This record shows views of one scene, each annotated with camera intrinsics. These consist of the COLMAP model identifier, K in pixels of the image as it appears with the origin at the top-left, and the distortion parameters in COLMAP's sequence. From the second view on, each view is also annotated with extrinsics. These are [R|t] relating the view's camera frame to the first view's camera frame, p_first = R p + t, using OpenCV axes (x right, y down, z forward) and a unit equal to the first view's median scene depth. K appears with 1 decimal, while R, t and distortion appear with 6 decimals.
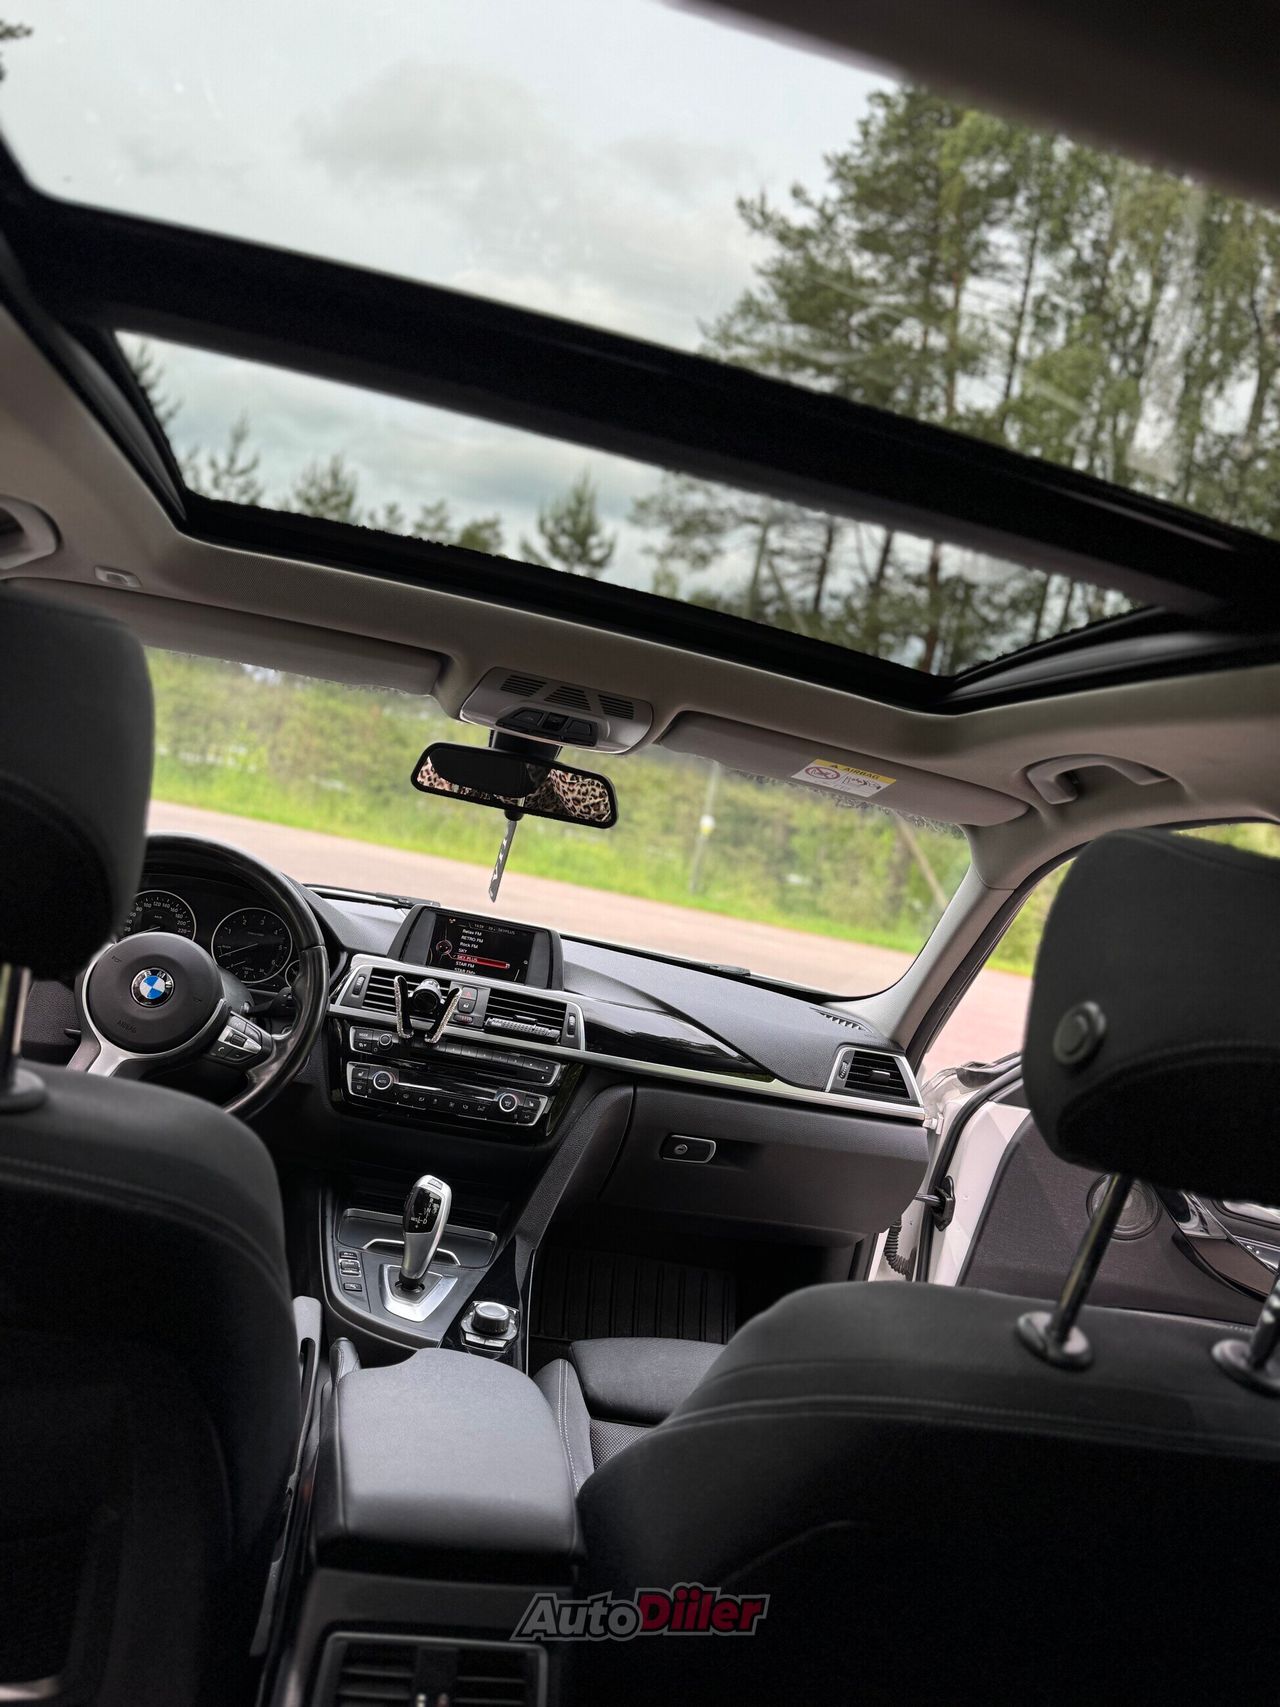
lens RADIAL K [[1205.4, 0, 640.0], [0, 1205.4, 853.5], [0, 0, 1]] dist [0.032721, -0.076523]
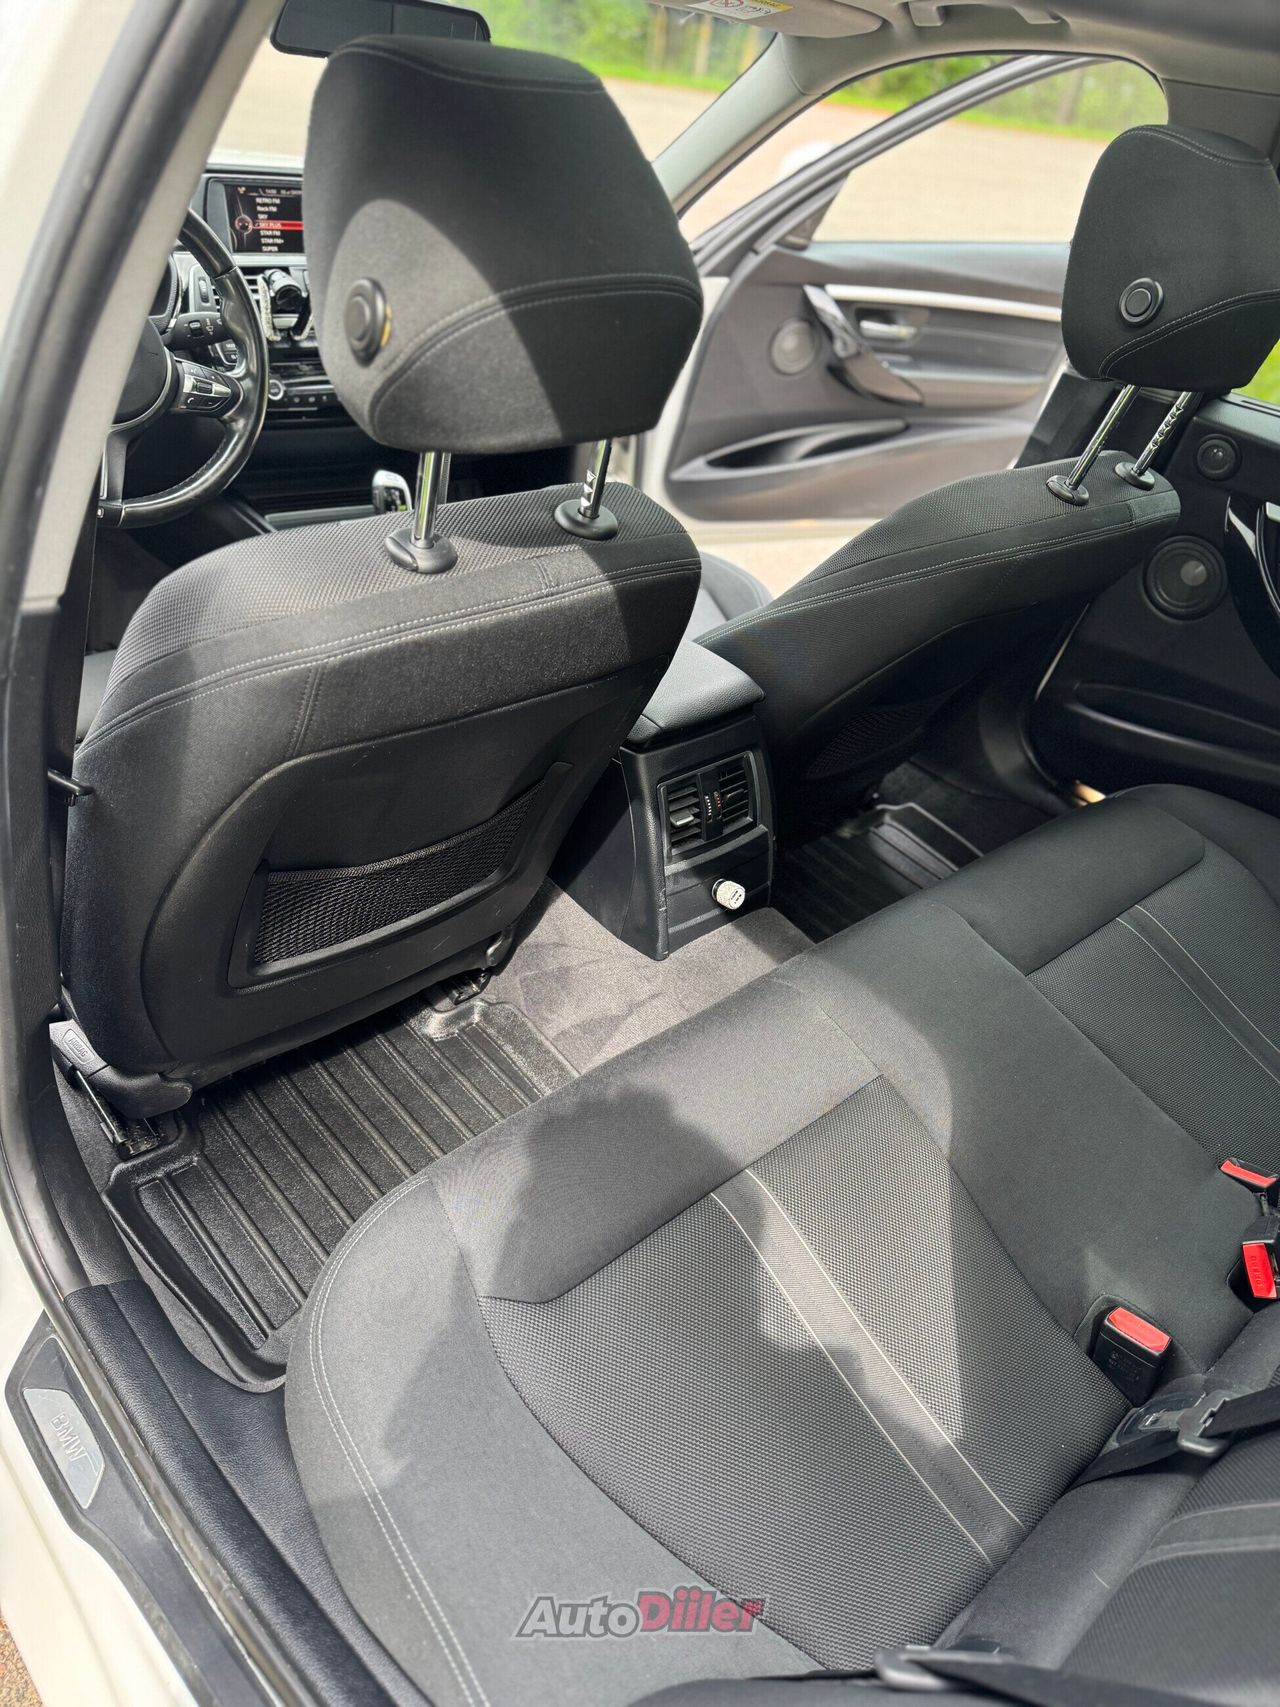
lens RADIAL K [[1200.1, 0, 640.0], [0, 1200.1, 853.5], [0, 0, 1]] dist [0.025806, 0.002515]
pose [[0.859395, -0.366897, 0.356128, -0.433401], [0.053149, 0.756825, 0.651453, -0.155939], [-0.508543, -0.540928, 0.669912, -0.047492]]
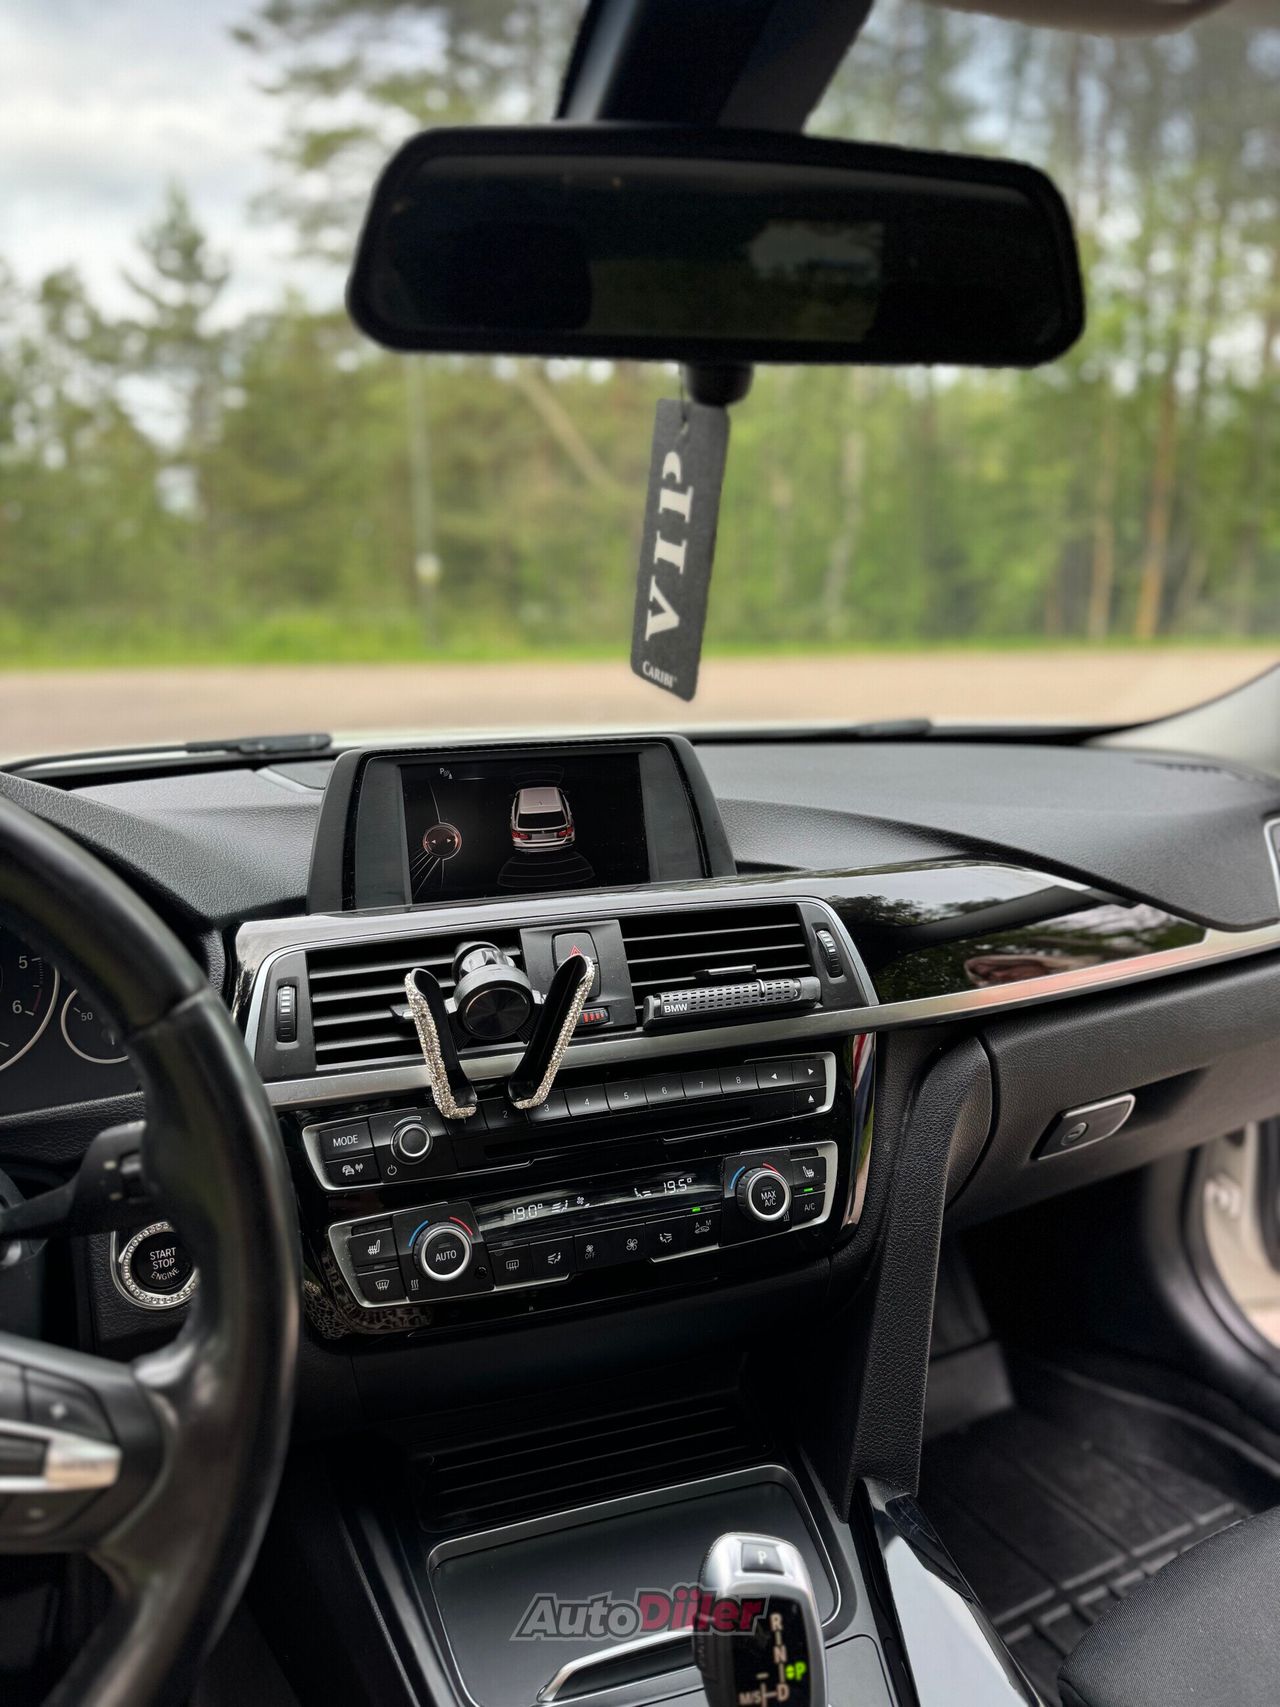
lens RADIAL K [[1205.4, 0, 640.0], [0, 1205.4, 853.5], [0, 0, 1]] dist [0.032721, -0.076523]
pose [[0.948227, -0.254877, 0.189480, -0.187111], [0.208601, 0.949701, 0.233566, 0.001566], [-0.239480, -0.181948, 0.953700, 0.632040]]
